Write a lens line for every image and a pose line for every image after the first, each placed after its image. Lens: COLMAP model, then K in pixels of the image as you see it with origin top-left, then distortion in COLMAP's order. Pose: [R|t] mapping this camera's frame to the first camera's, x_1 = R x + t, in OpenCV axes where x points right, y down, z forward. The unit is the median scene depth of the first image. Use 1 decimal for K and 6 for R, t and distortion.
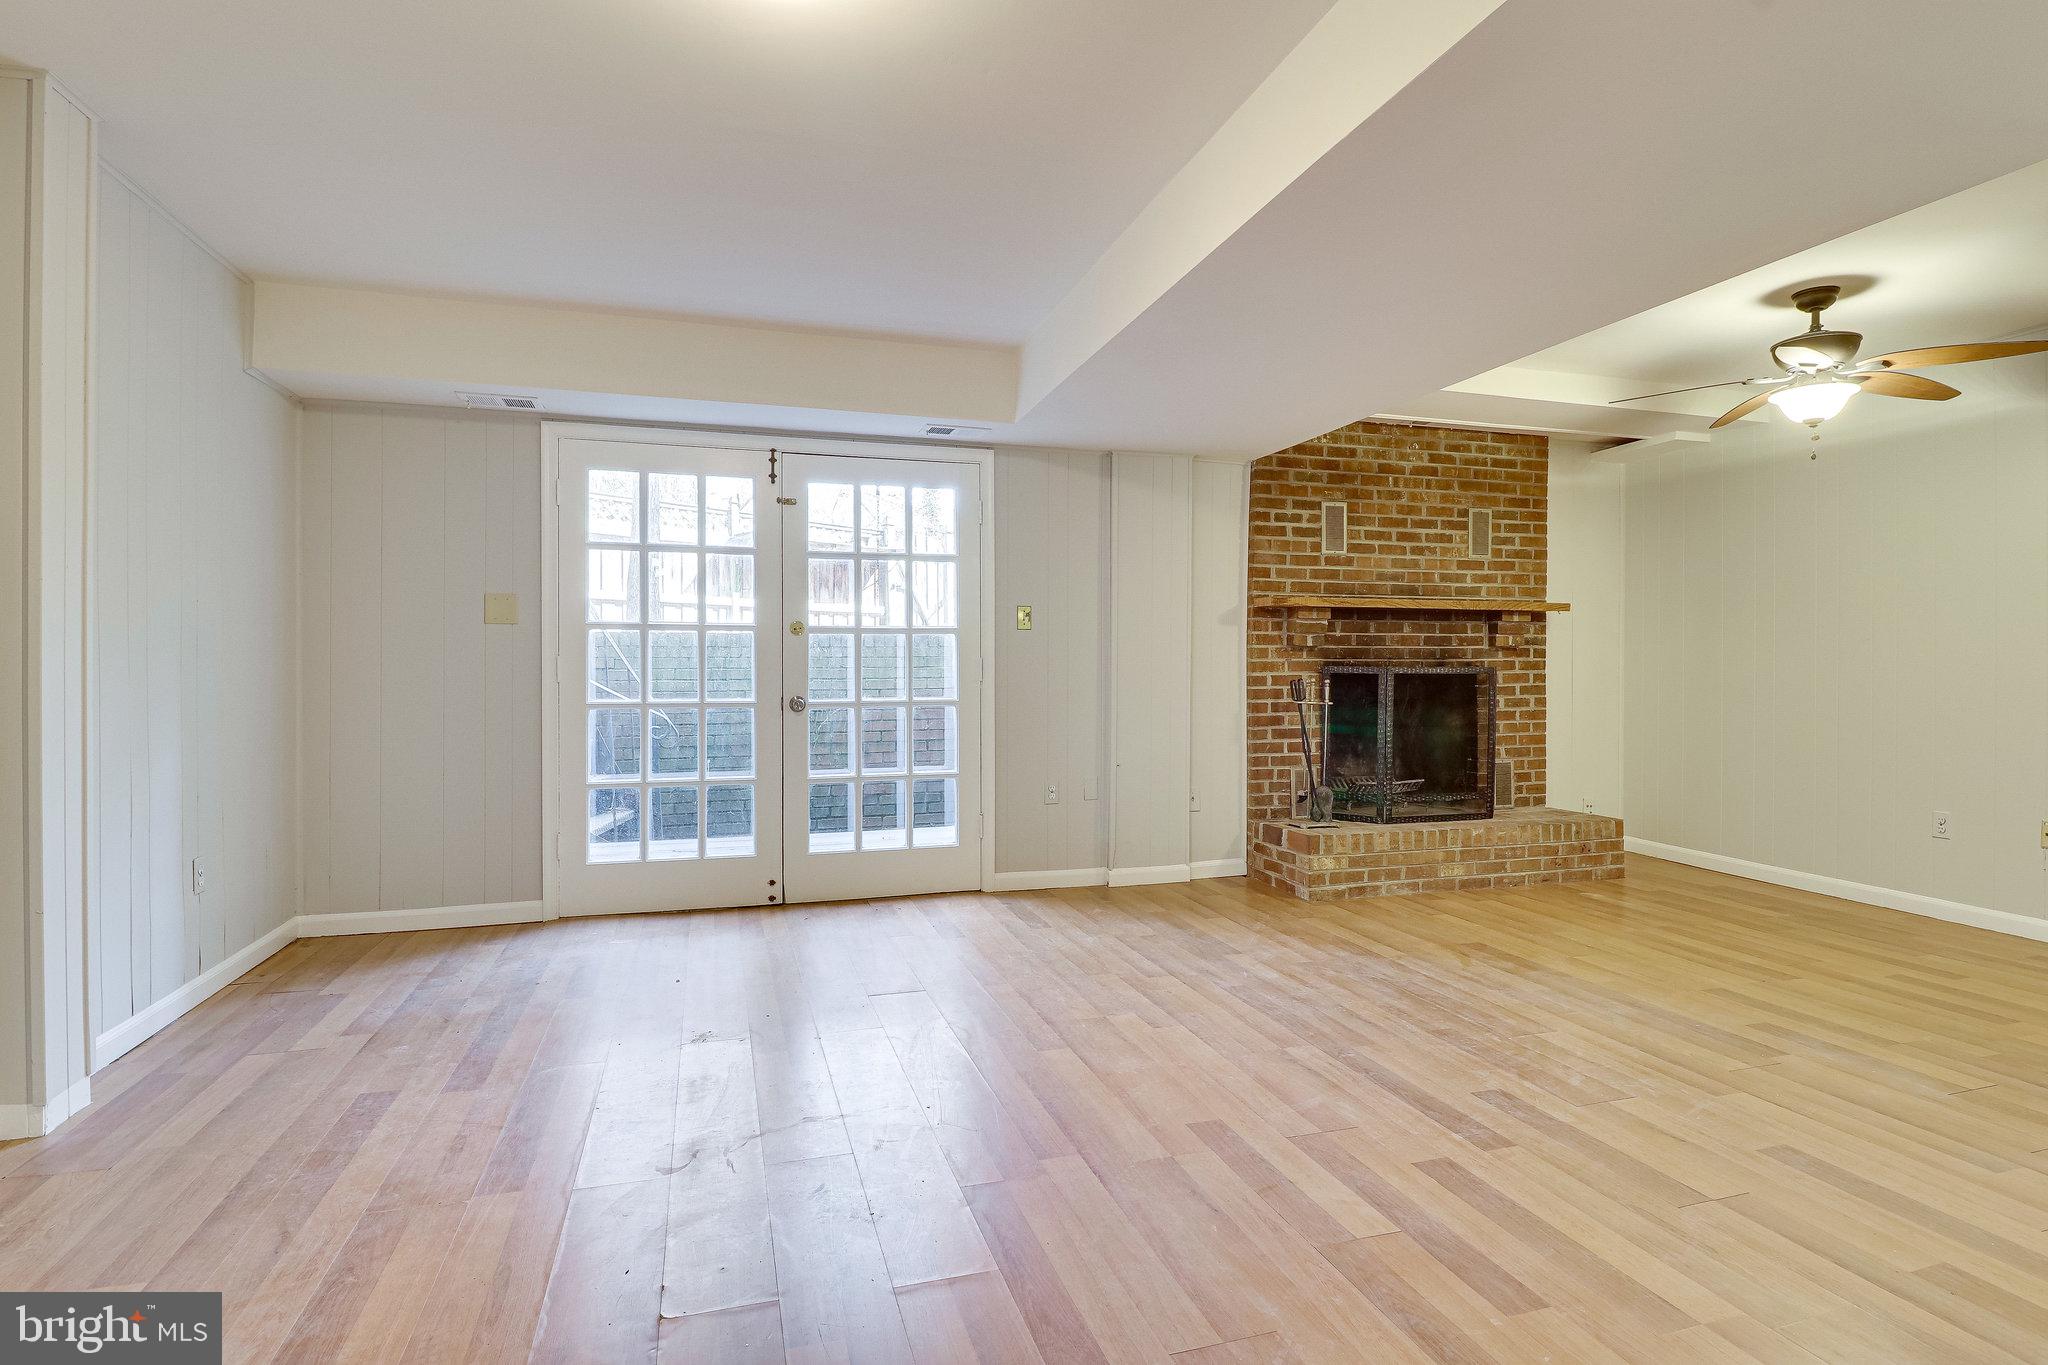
lens RADIAL K [[1037.5, 0, 1018.9], [0, 1037.5, 668.4], [0, 0, 1]] dist [0.002113, -0.008284]
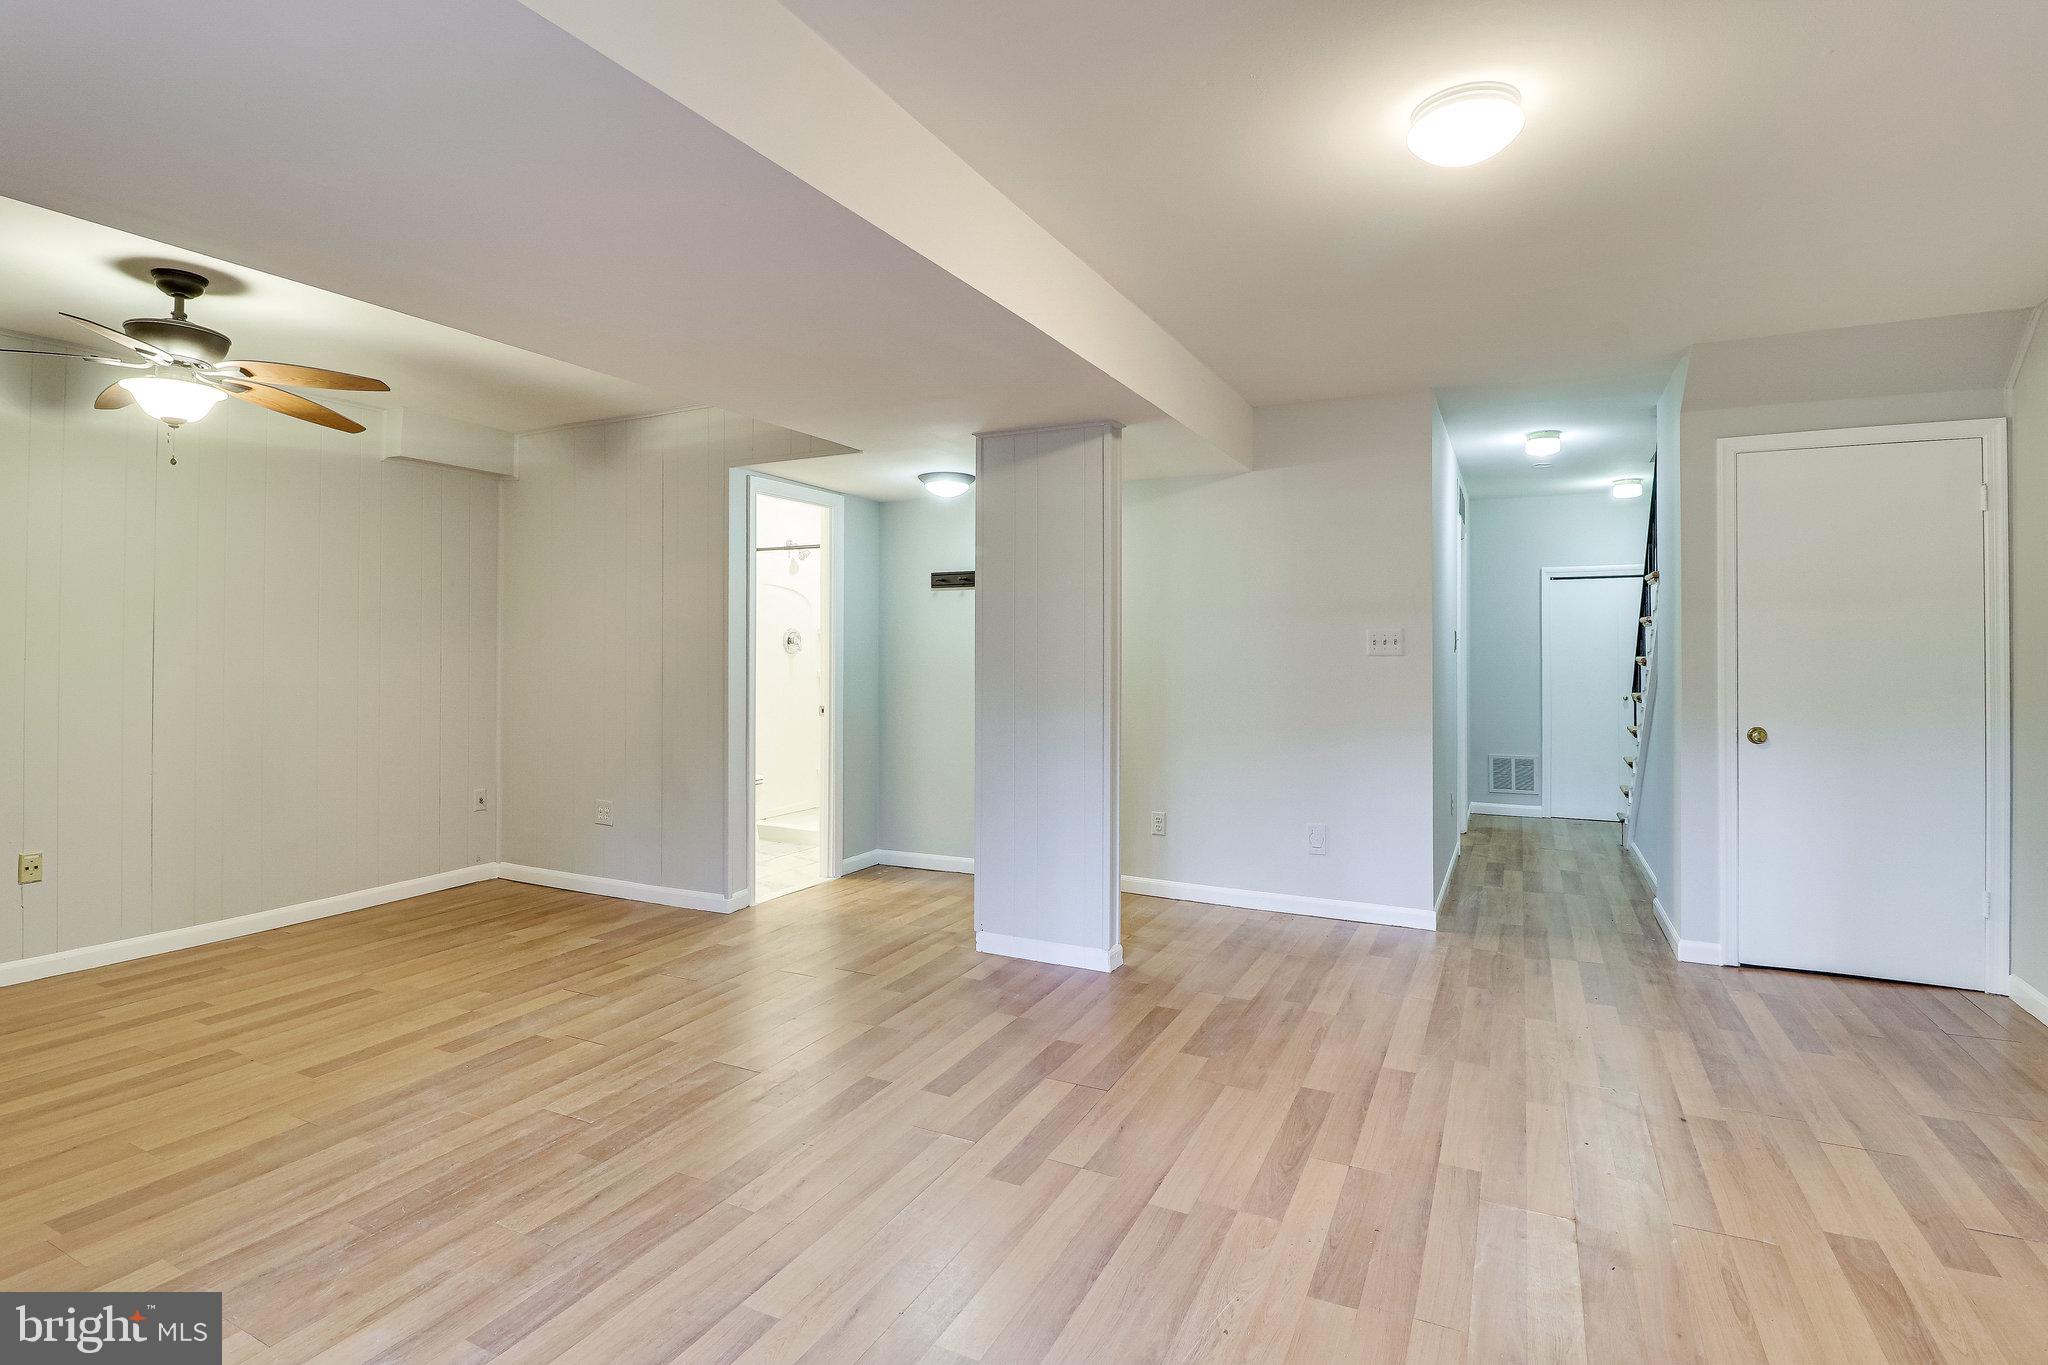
lens RADIAL K [[970.3, 0, 1035.5], [0, 970.3, 646.2], [0, 0, 1]] dist [-0.007487, -0.008470]
pose [[-0.732283, 0.003147, 0.680994, -0.244875], [0.000439, 0.999991, -0.004149, -0.035656], [-0.681001, -0.002740, -0.732278, 0.853714]]
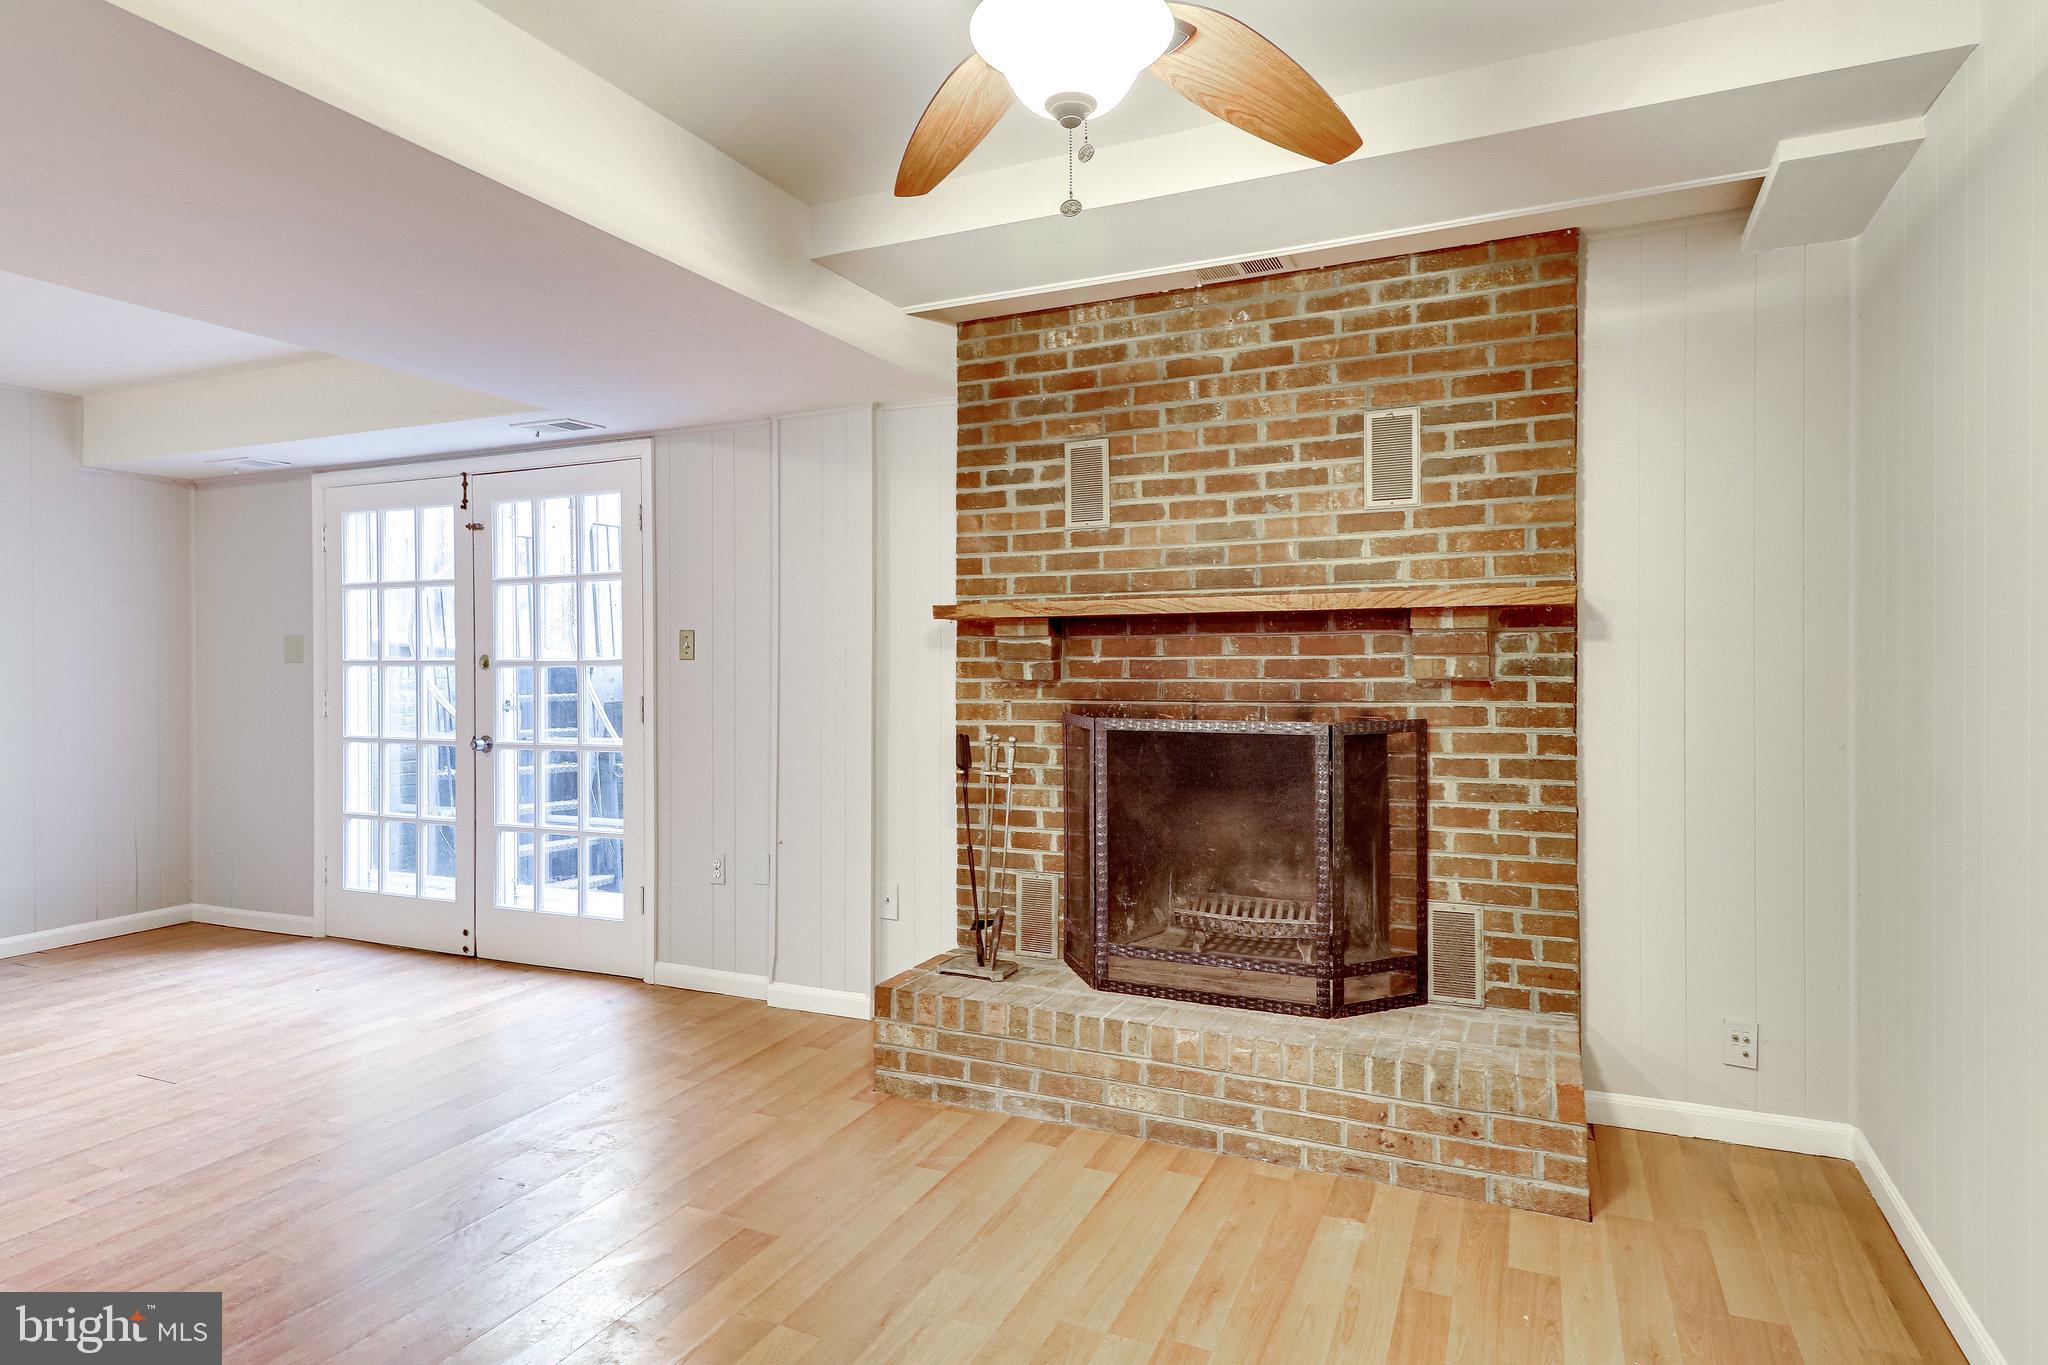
lens RADIAL K [[1146.4, 0, 1033.2], [0, 1146.4, 668.8], [0, 0, 1]] dist [0.026927, -0.002669]
pose [[0.744679, 0.000212, -0.667423, 0.806512], [0.003995, 0.999981, 0.004774, -0.034487], [0.667411, -0.006222, 0.744664, 0.534998]]
